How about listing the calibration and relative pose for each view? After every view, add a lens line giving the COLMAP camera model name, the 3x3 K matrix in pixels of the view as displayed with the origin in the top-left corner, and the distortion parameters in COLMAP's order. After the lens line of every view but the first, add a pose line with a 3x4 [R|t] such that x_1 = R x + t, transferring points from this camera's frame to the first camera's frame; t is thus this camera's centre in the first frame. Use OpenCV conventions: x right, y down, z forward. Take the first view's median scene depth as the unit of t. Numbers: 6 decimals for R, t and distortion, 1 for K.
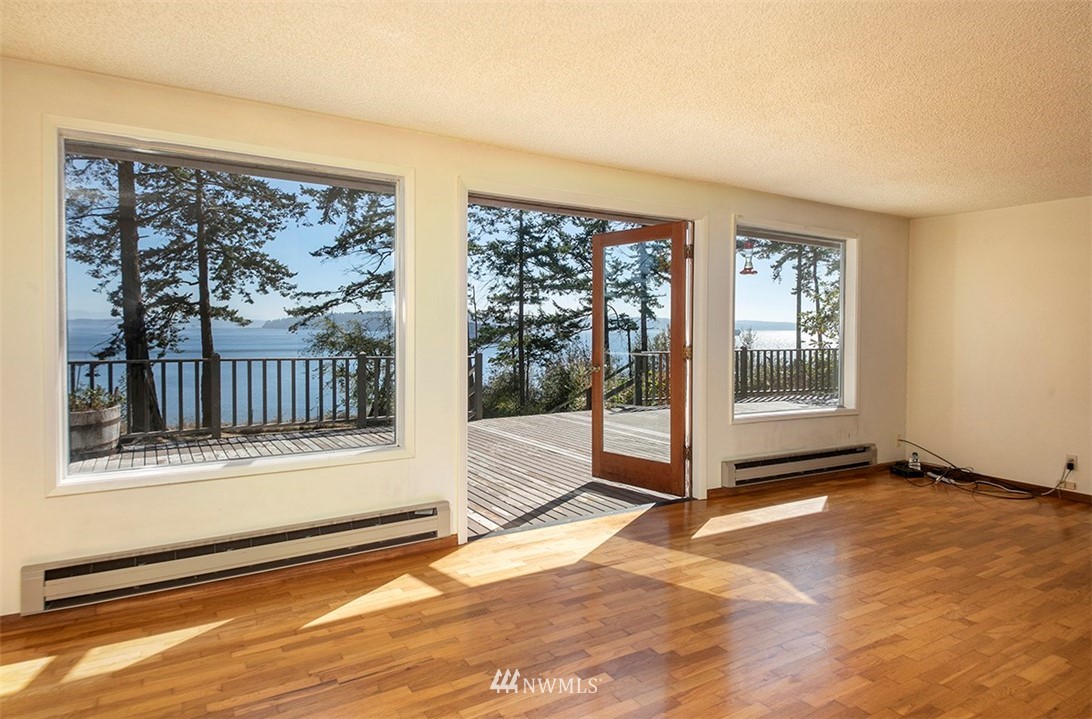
lens RADIAL K [[641.1, 0, 551.7], [0, 641.1, 355.5], [0, 0, 1]] dist [0.017113, -0.001640]
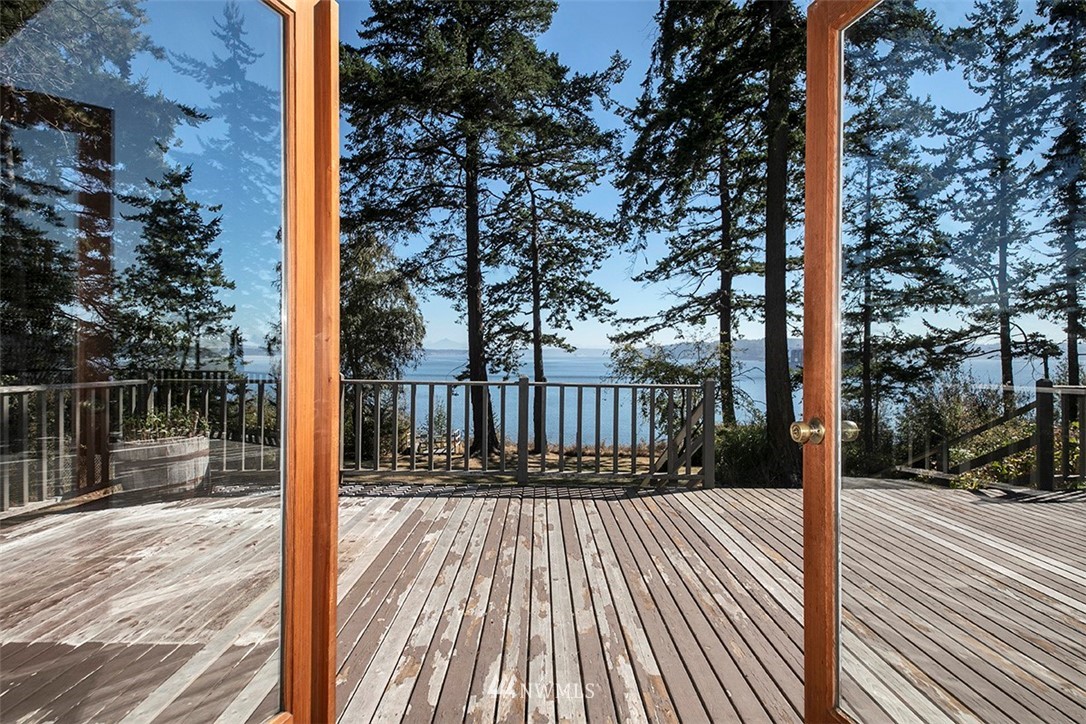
lens RADIAL K [[630.5, 0, 536.5], [0, 630.5, 363.2], [0, 0, 1]] dist [0.071315, -0.061114]
pose [[0.849753, 0.006204, -0.527145, 0.017135], [-0.023042, 0.999412, -0.025381, -0.000416], [0.526678, 0.033714, 0.849396, 0.095991]]
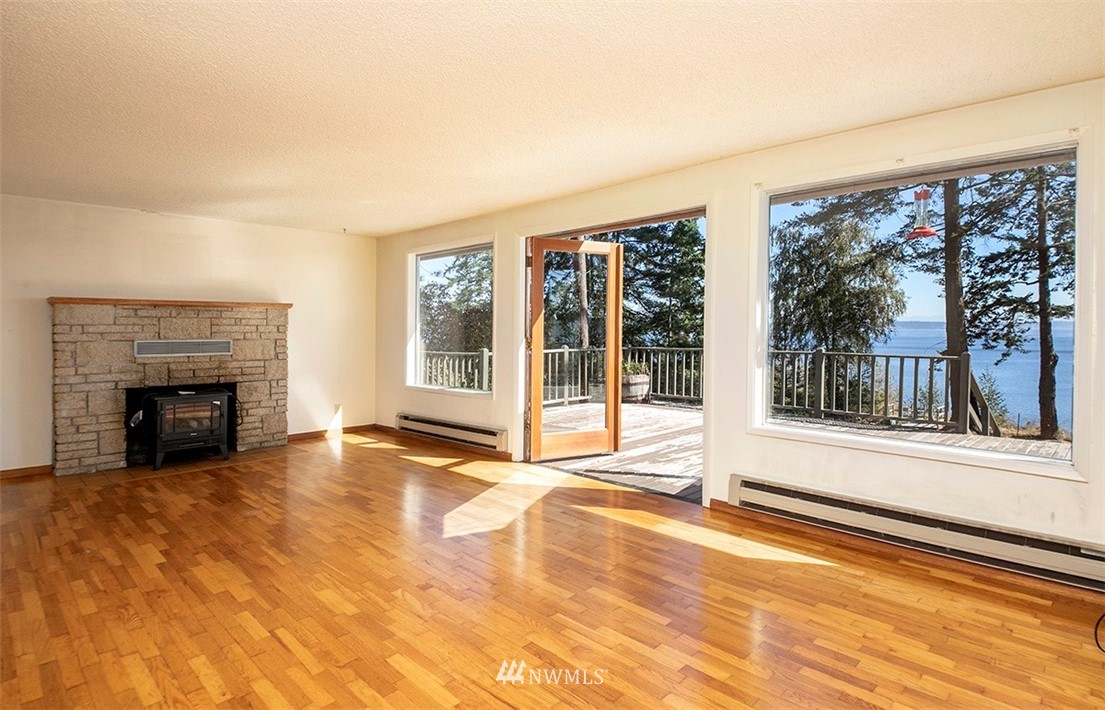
lens RADIAL K [[578.7, 0, 552.5], [0, 578.7, 355.0], [0, 0, 1]] dist [-0.003283, -0.001840]
pose [[0.233043, 0.034093, -0.971869, 0.125384], [-0.033101, 0.999084, 0.027111, -0.000890], [0.971903, 0.025852, 0.233958, 0.074895]]
